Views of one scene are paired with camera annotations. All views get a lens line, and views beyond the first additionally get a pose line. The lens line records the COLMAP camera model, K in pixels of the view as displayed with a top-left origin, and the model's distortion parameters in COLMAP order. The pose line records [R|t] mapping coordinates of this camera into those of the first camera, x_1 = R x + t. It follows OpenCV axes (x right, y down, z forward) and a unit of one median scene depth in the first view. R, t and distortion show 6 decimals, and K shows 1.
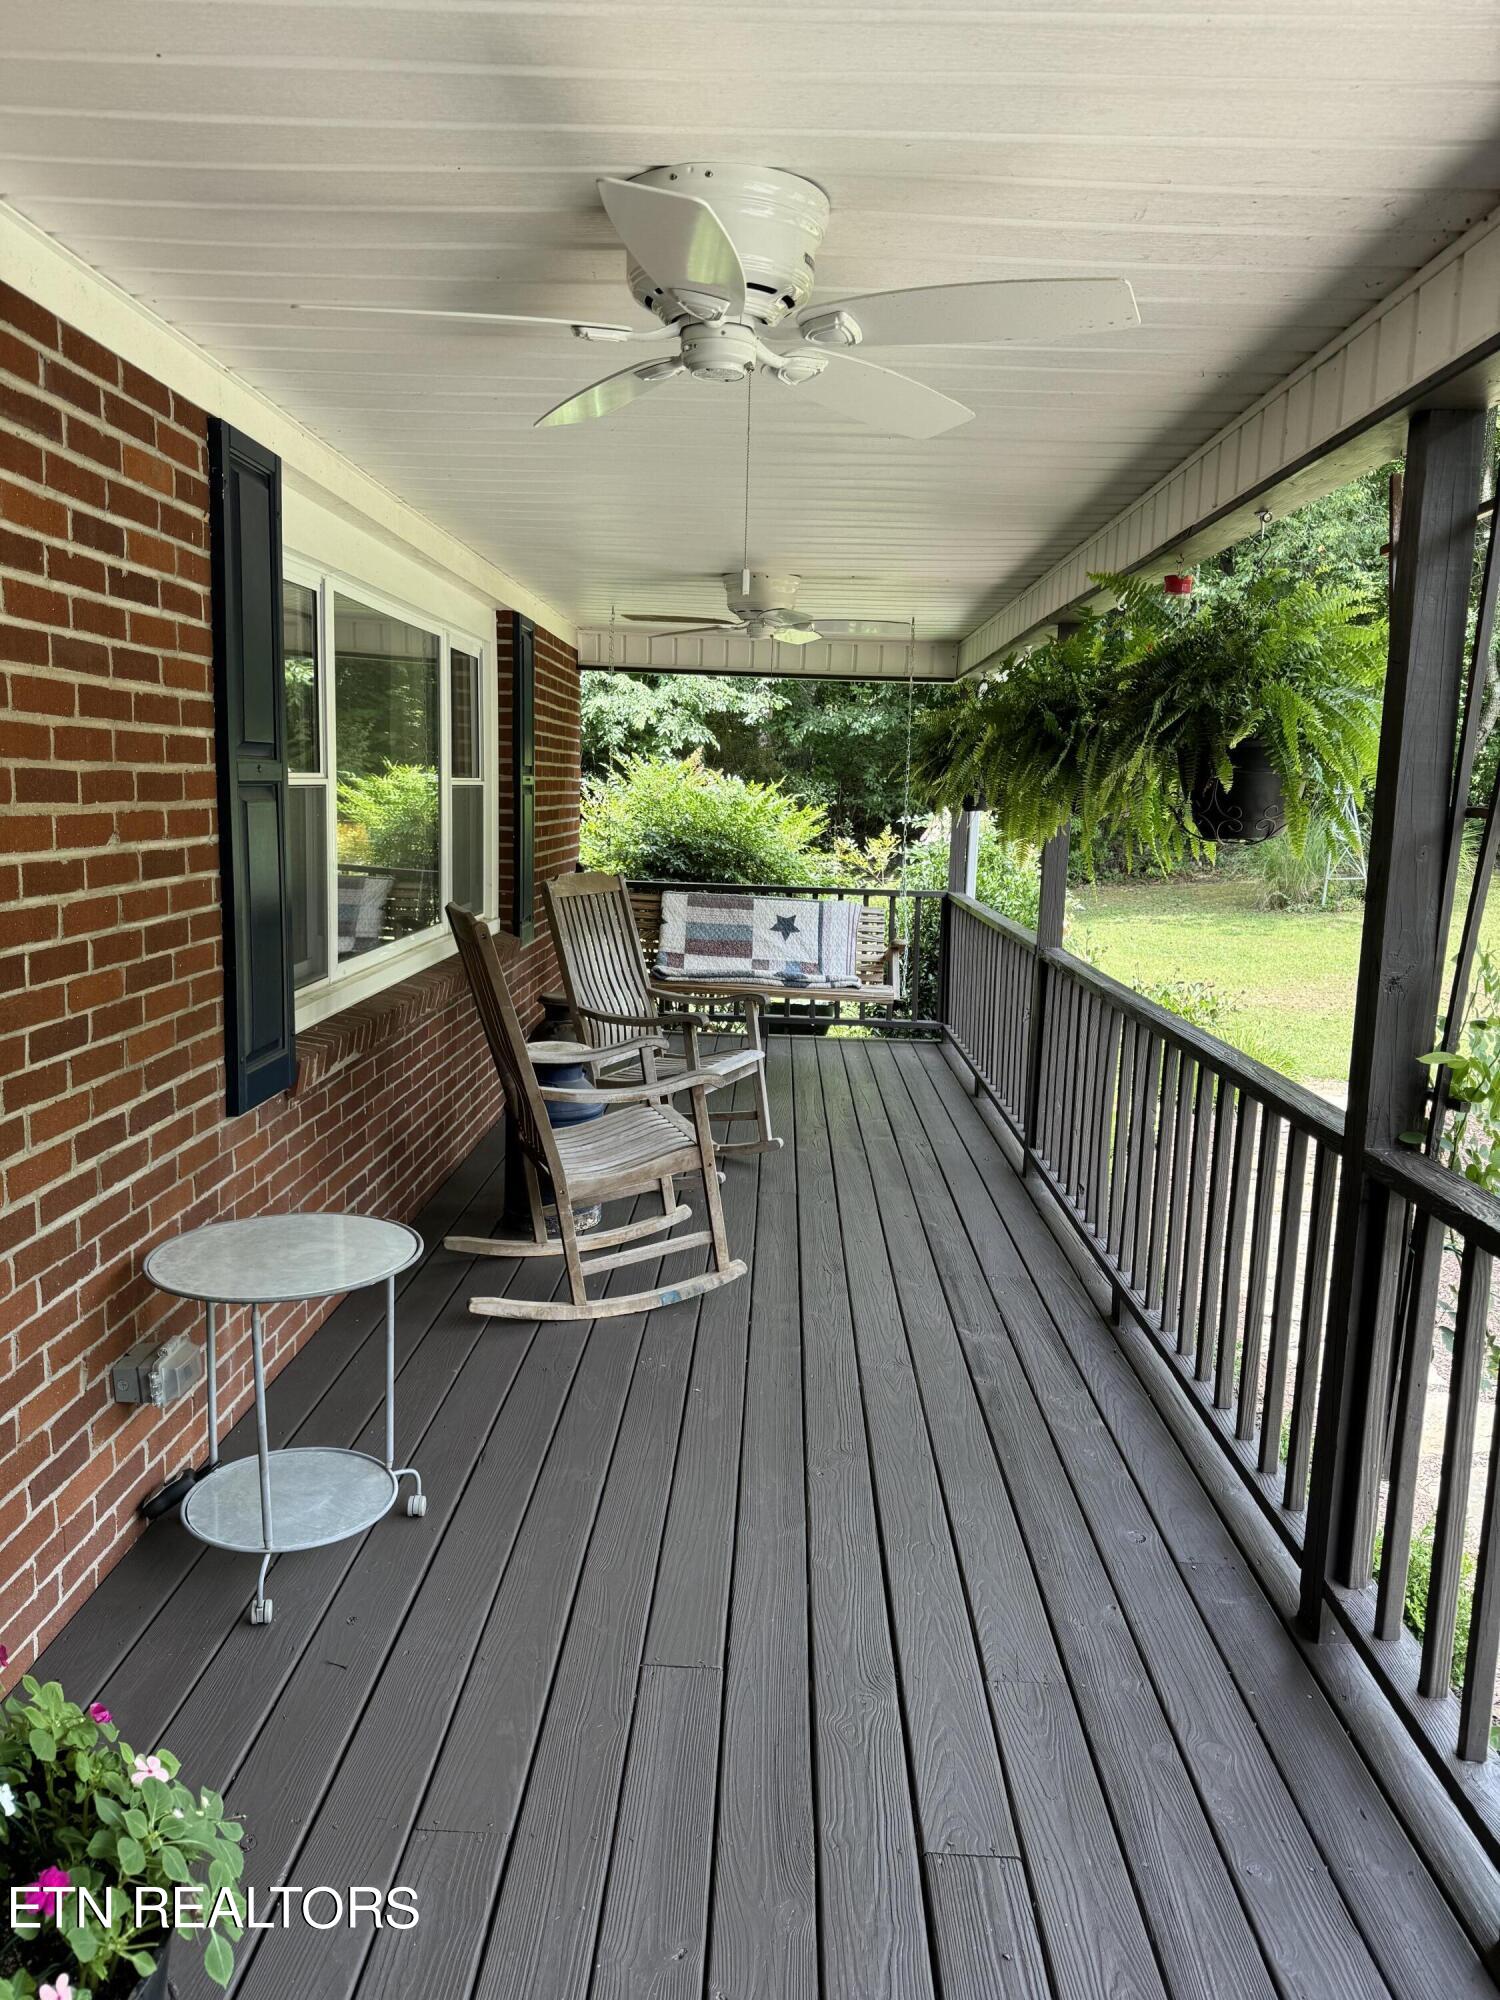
lens RADIAL K [[1394.9, 0, 750.6], [0, 1394.9, 1001.8], [0, 0, 1]] dist [0.001814, 0.000578]
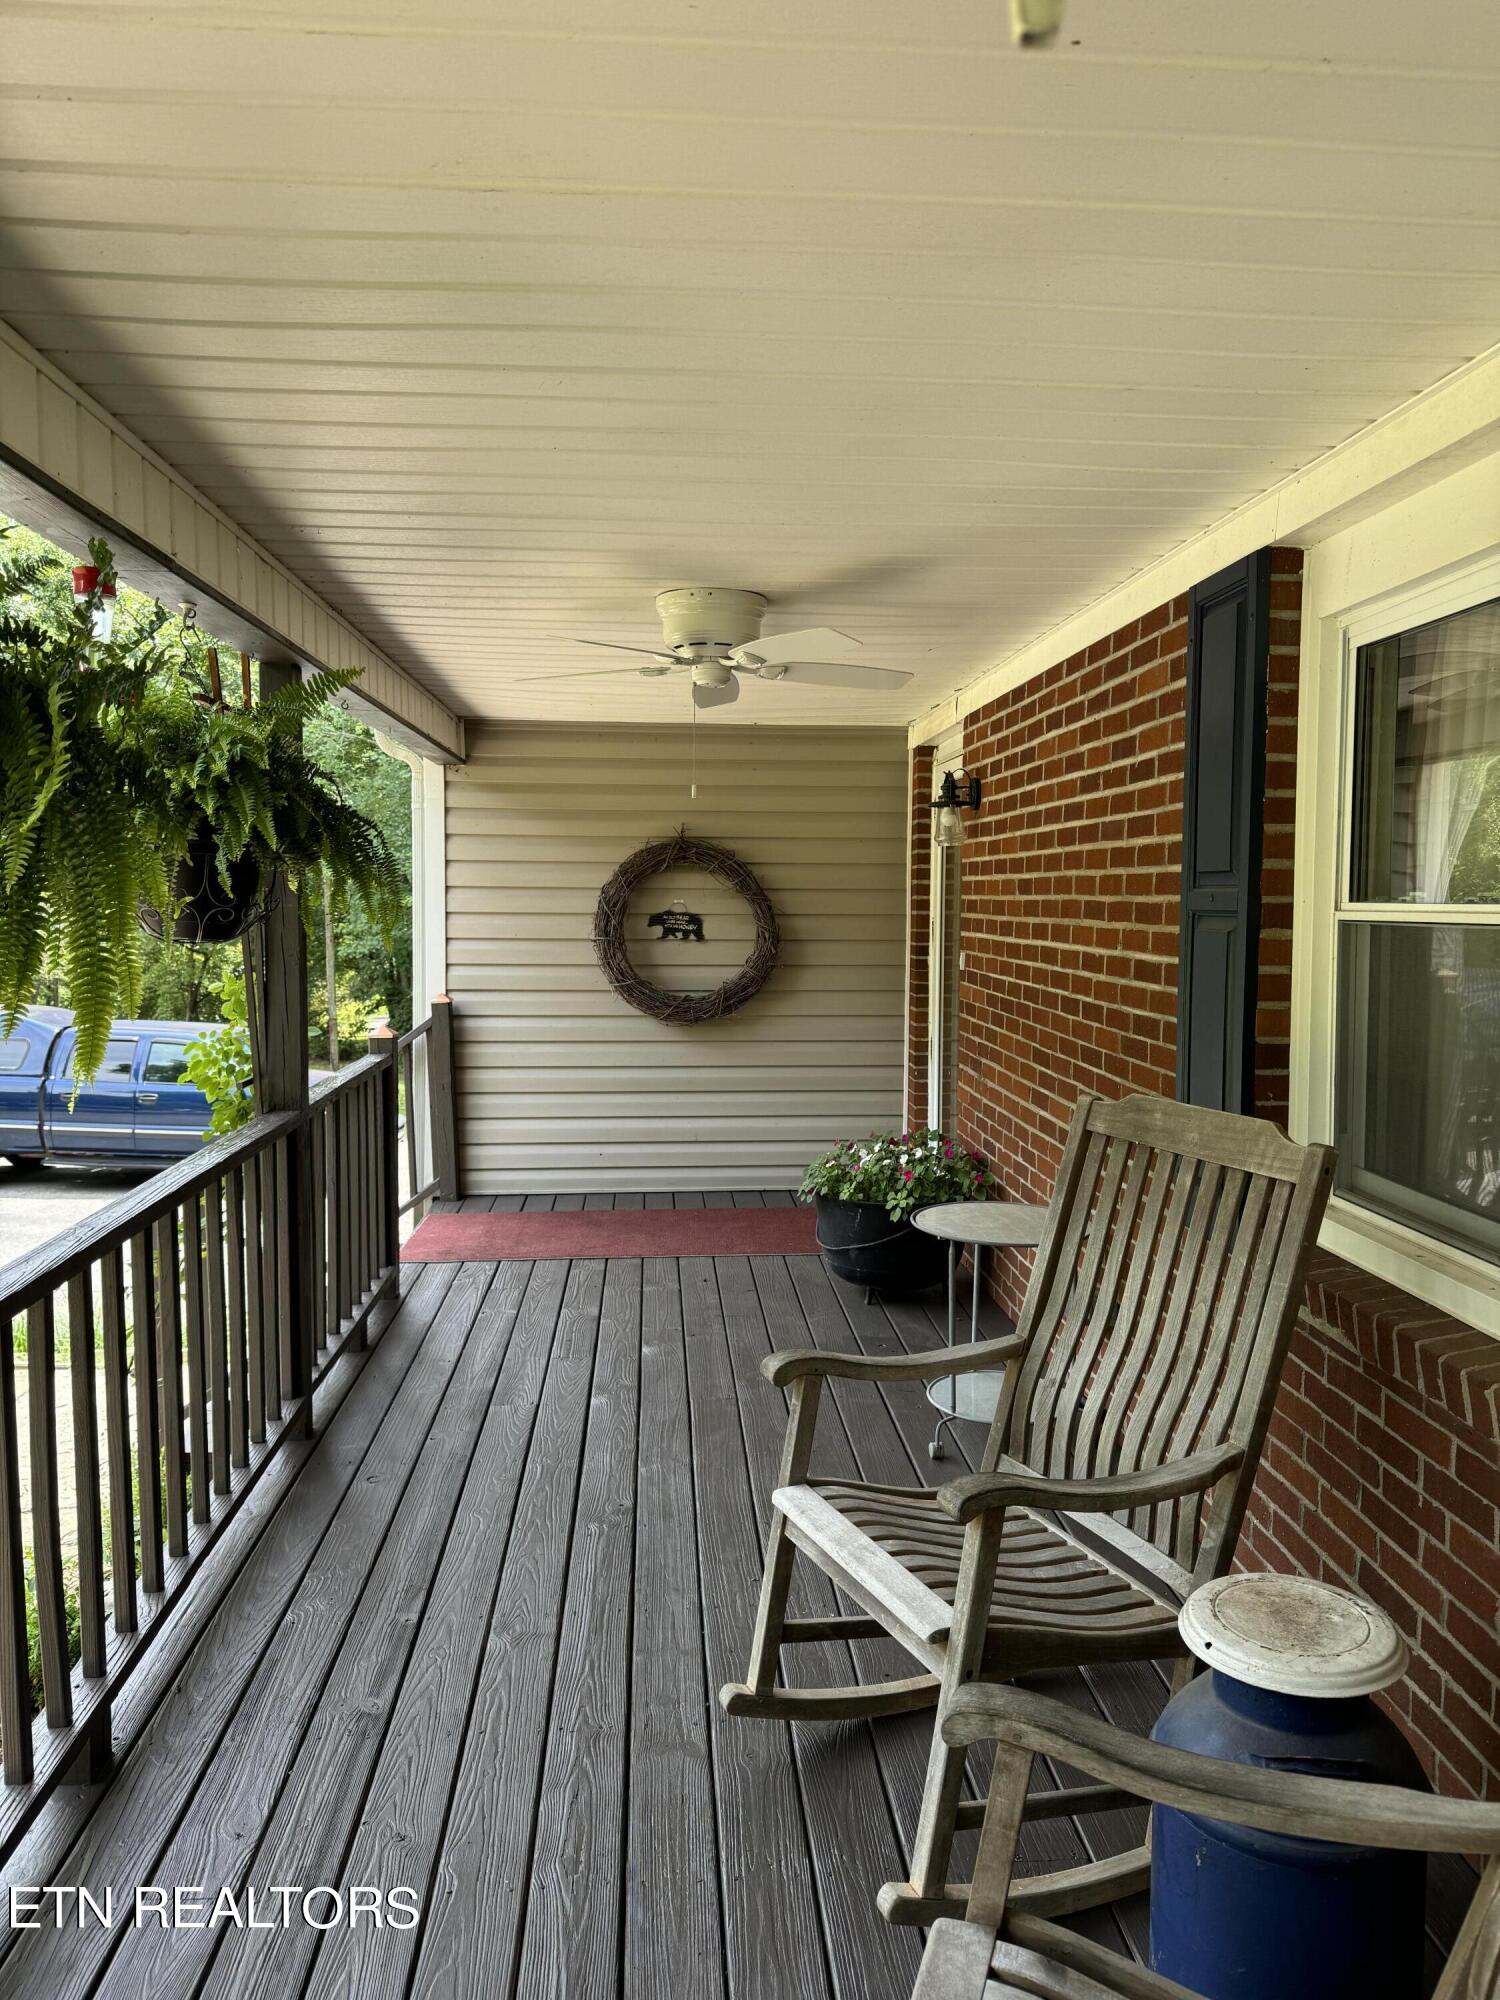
lens RADIAL K [[1394.9, 0, 751.3], [0, 1394.9, 999.3], [0, 0, 1]] dist [0.001814, 0.000578]
pose [[-0.995080, -0.023042, -0.096358, 0.073850], [-0.044138, 0.973833, 0.222936, -0.351722], [0.088700, 0.226092, -0.970059, 2.261863]]
